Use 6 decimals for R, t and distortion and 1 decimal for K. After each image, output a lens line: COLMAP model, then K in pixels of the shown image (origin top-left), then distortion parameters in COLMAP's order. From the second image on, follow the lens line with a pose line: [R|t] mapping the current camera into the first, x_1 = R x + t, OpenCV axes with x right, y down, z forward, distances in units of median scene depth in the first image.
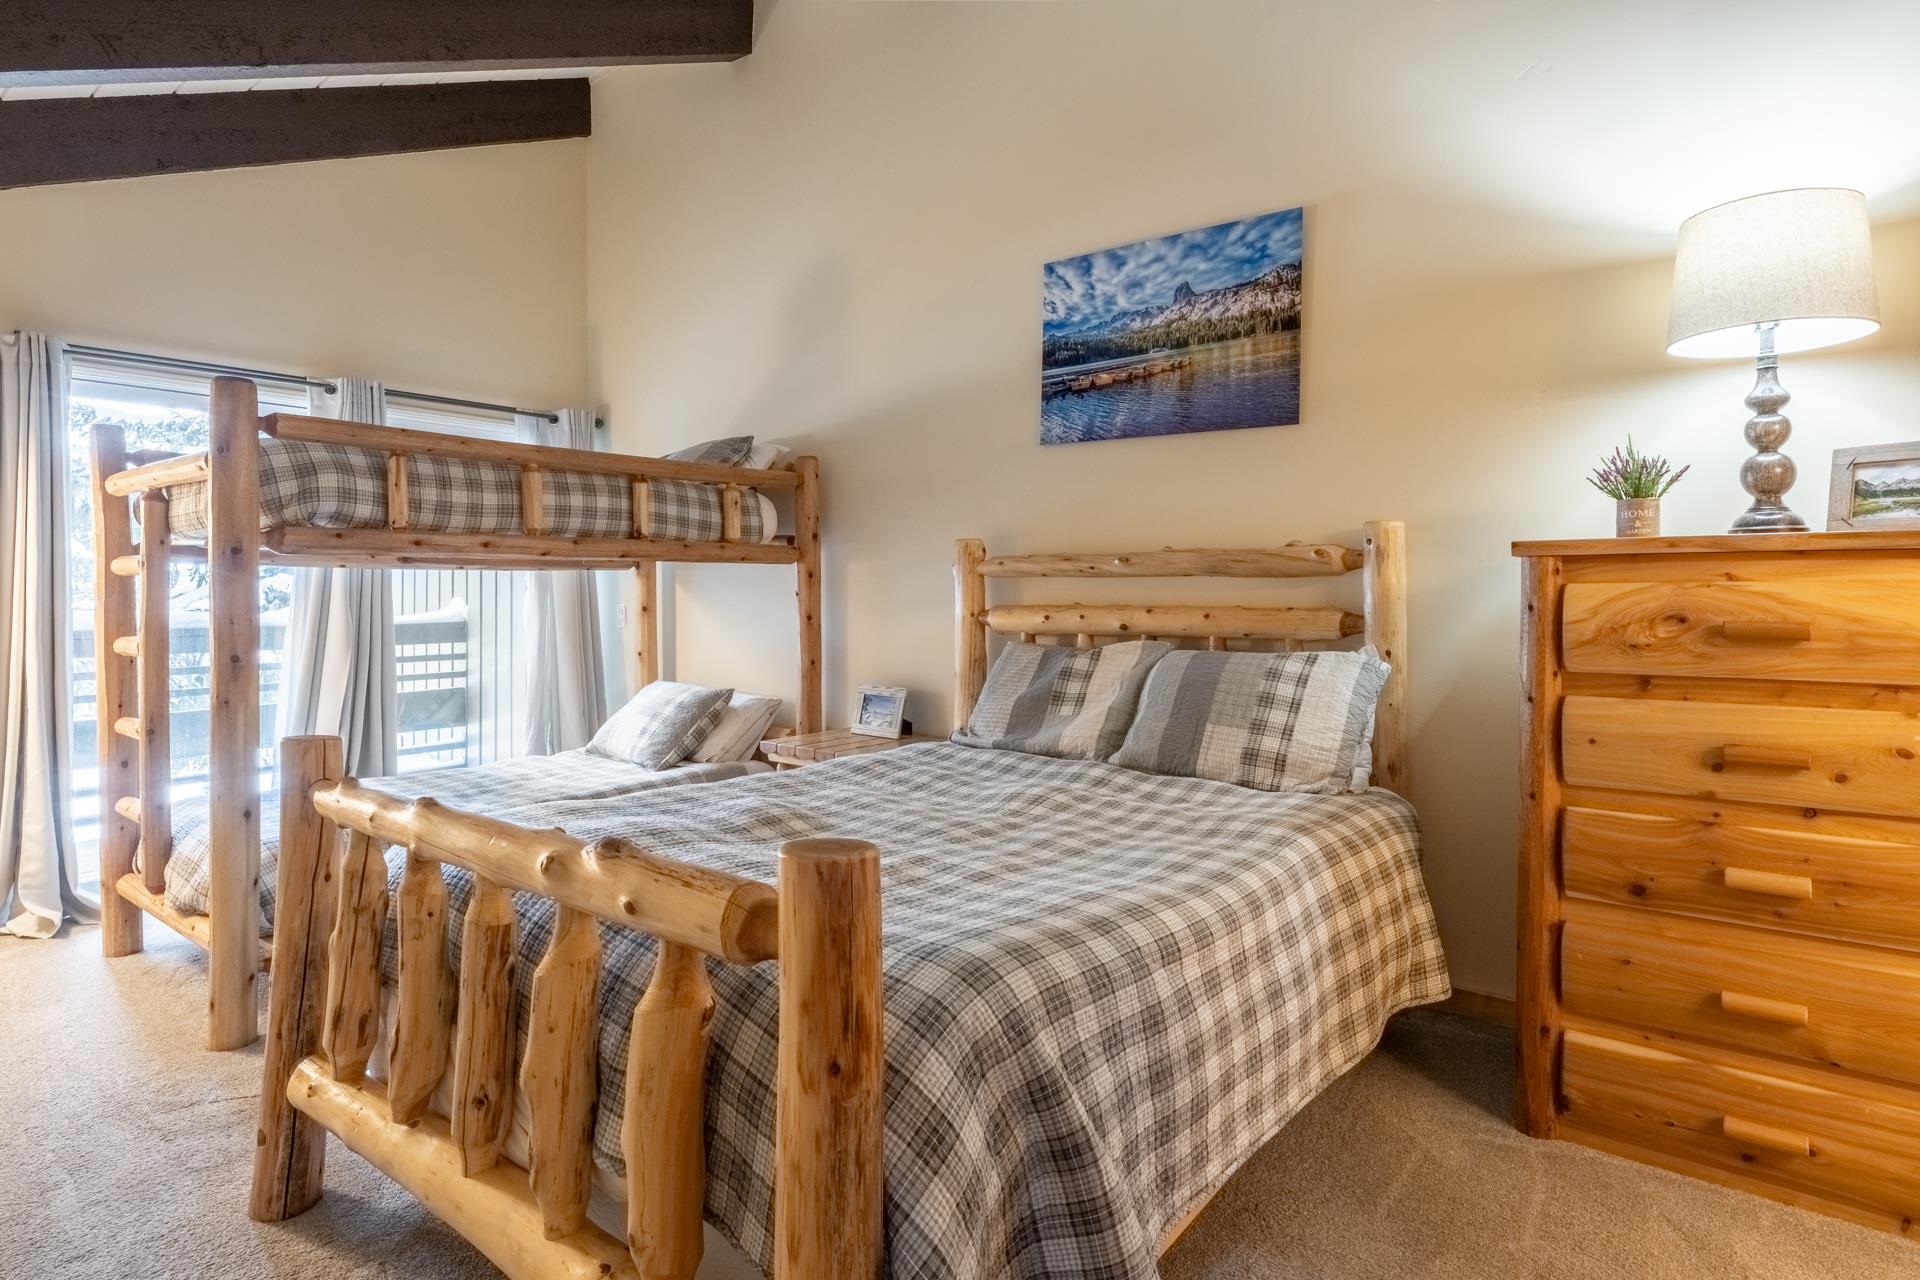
lens RADIAL K [[998.2, 0, 964.8], [0, 998.2, 603.7], [0, 0, 1]] dist [-0.002858, -0.000401]
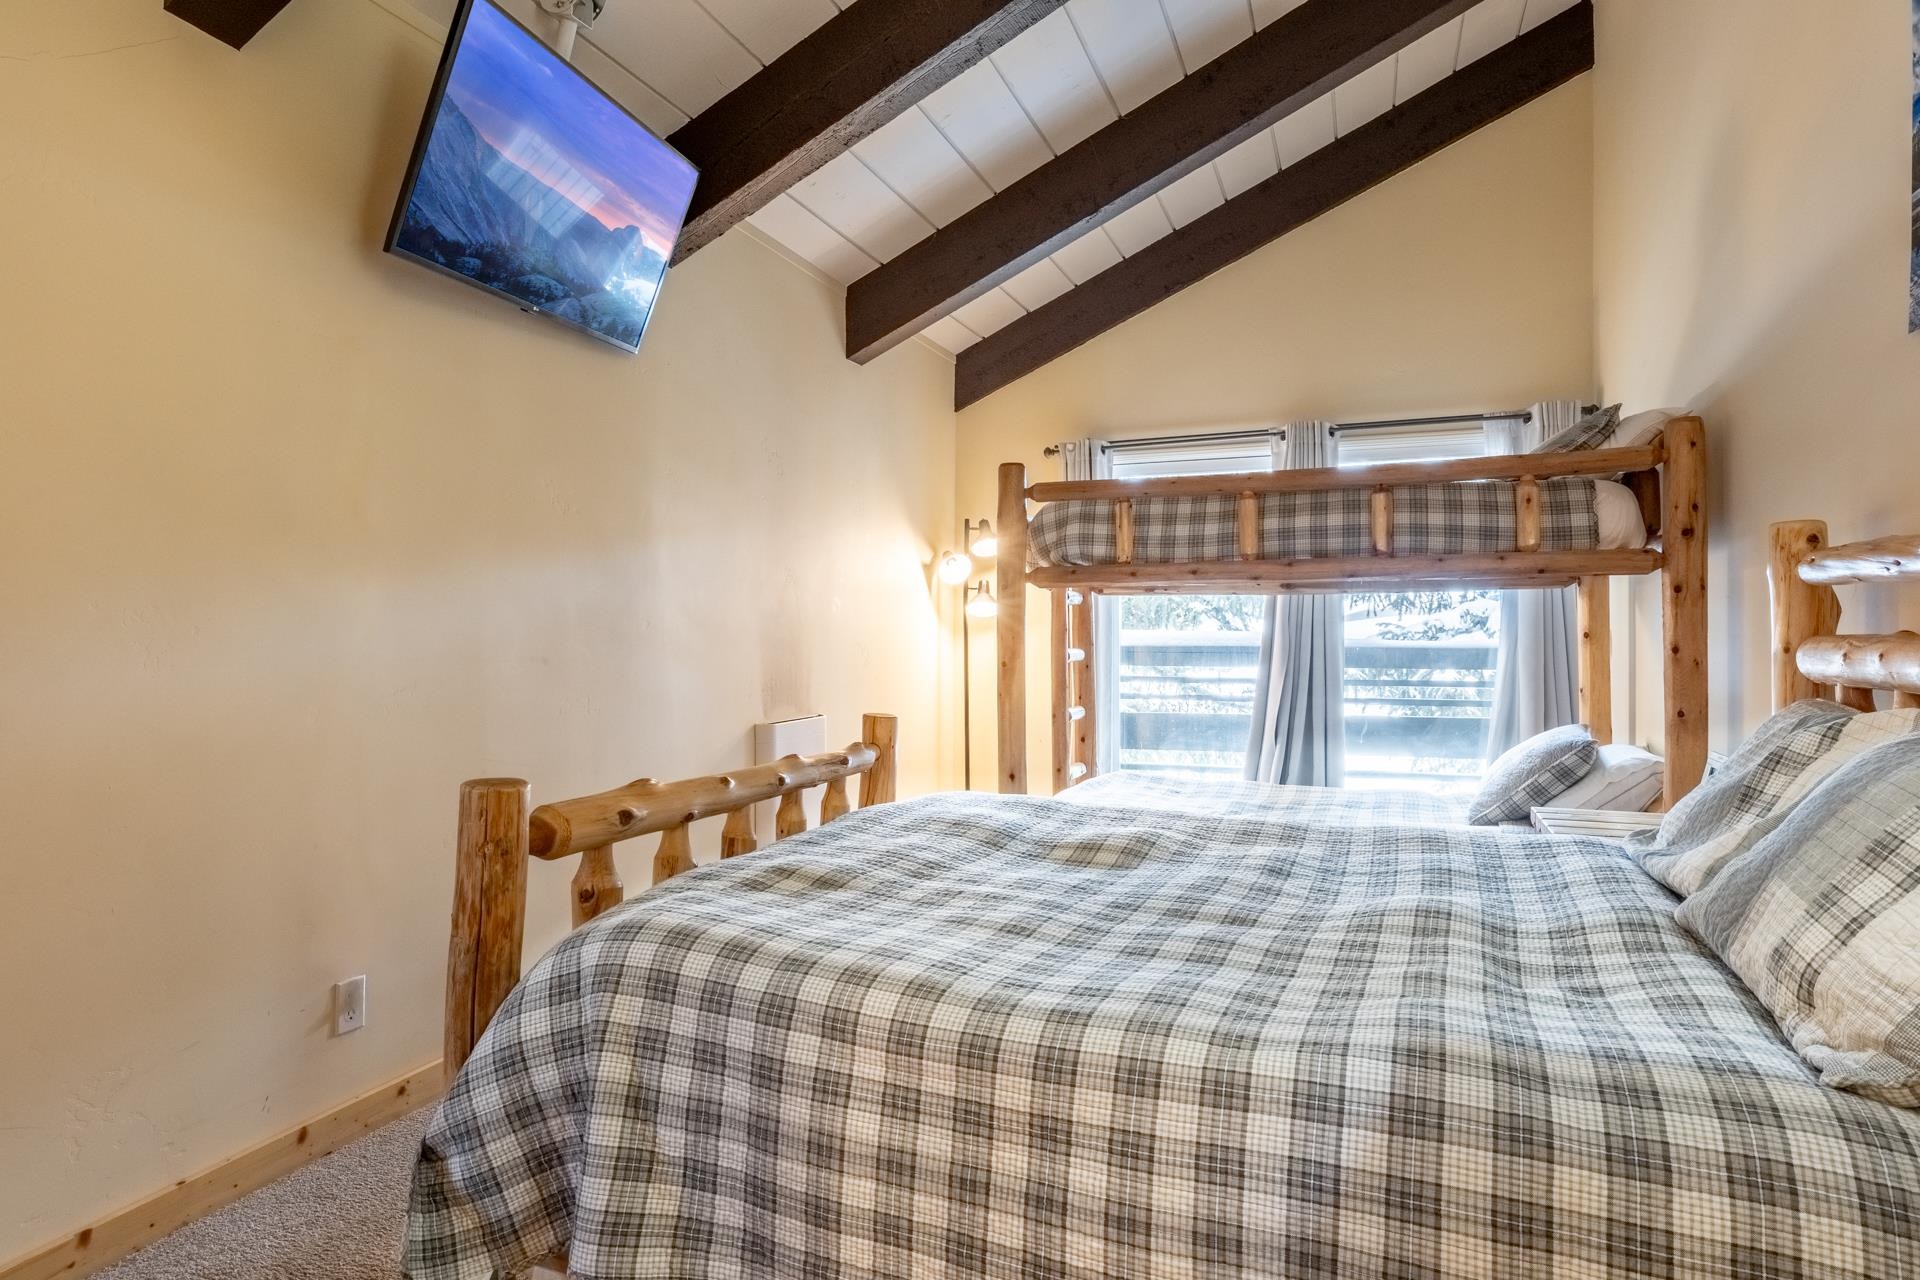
lens RADIAL K [[1060.1, 0, 960.0], [0, 1060.1, 640.0], [0, 0, 1]] dist [-0.000585, -0.000330]
pose [[0.286747, 0.016853, -0.957858, 0.486524], [-0.006741, 0.999856, 0.015574, -0.001250], [0.957983, 0.001991, 0.286819, 0.365286]]
